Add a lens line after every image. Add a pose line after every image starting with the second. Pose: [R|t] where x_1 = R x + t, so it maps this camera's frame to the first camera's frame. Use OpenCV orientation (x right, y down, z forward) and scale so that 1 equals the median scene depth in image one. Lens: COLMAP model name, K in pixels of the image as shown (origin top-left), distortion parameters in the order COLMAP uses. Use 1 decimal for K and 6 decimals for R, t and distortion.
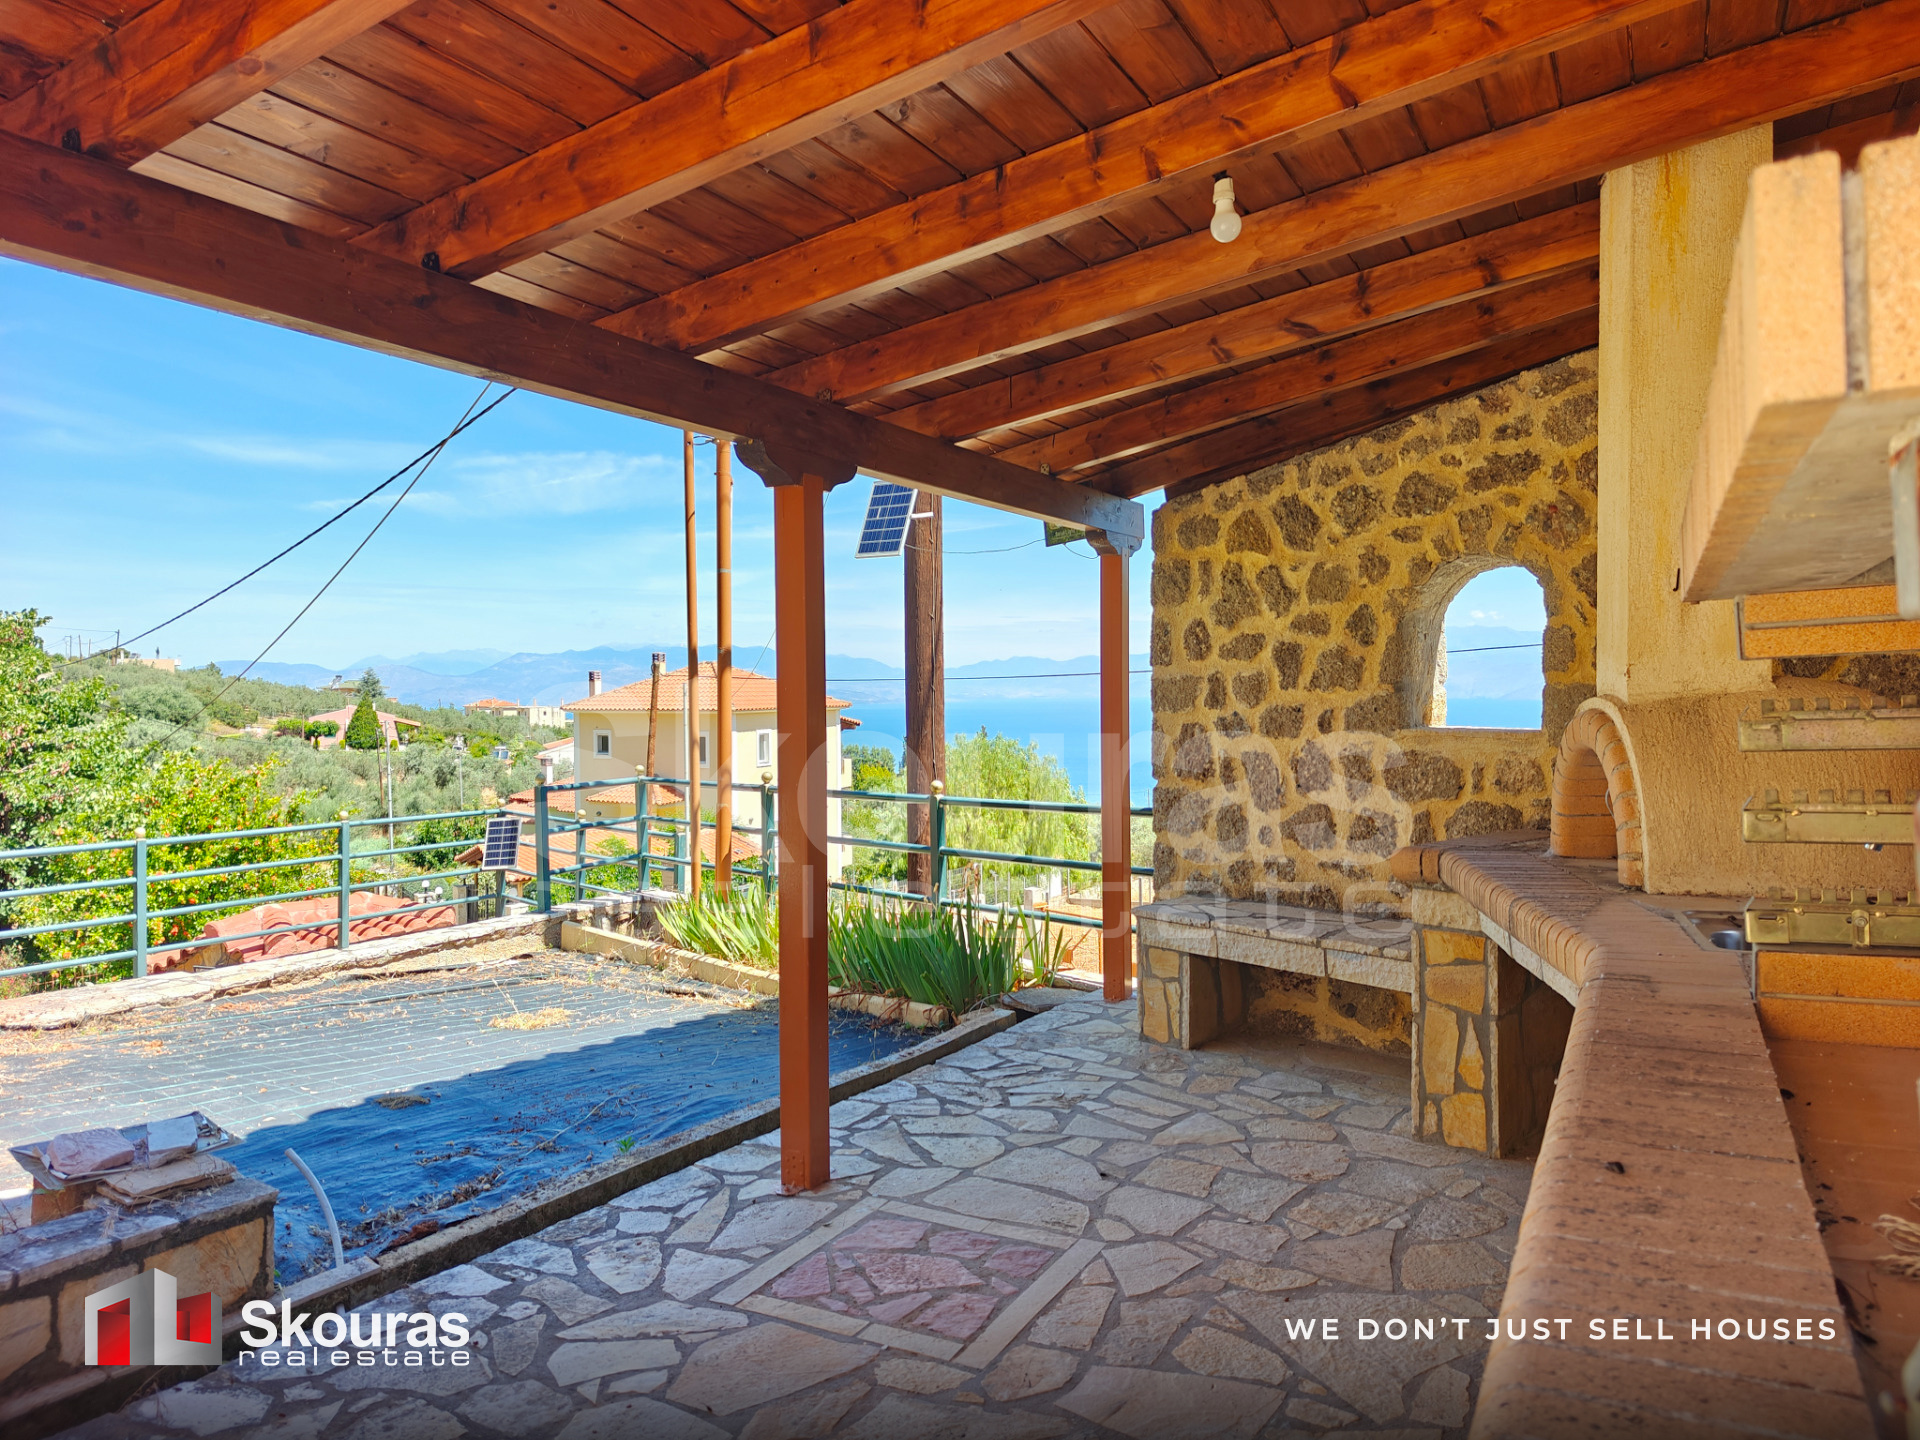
lens RADIAL K [[1310.4, 0, 963.4], [0, 1310.4, 682.7], [0, 0, 1]] dist [0.029035, 0.001796]
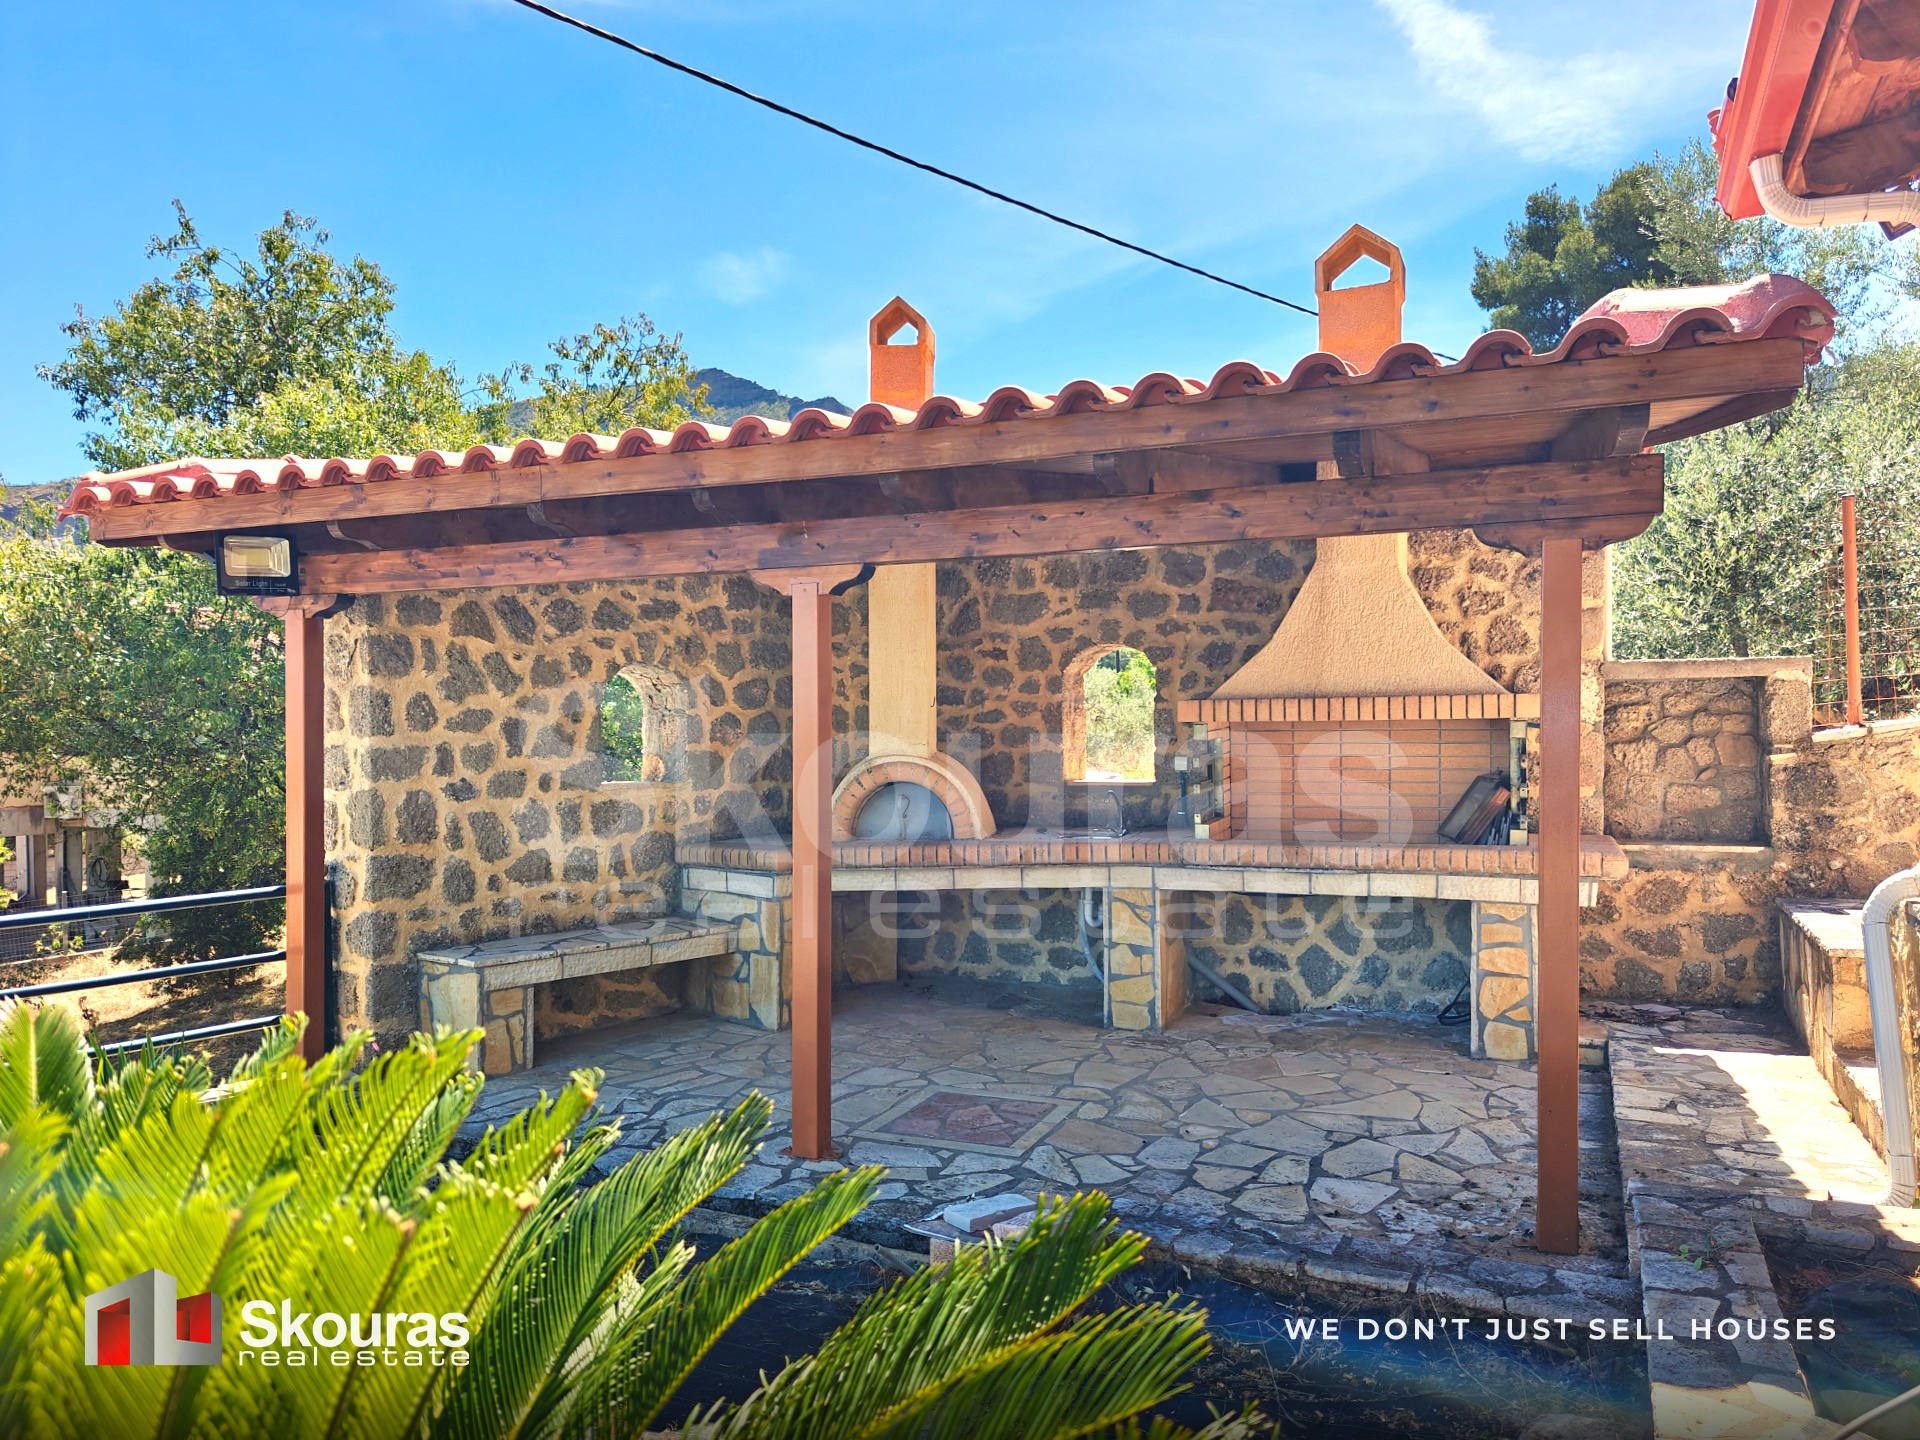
lens RADIAL K [[1334.2, 0, 960.0], [0, 1334.2, 720.0], [0, 0, 1]] dist [0.011345, -0.001064]
pose [[-0.086396, 0.021274, 0.996034, -1.021224], [0.007250, 0.999759, -0.020725, -0.000700], [-0.996234, 0.005430, -0.086530, 0.710302]]
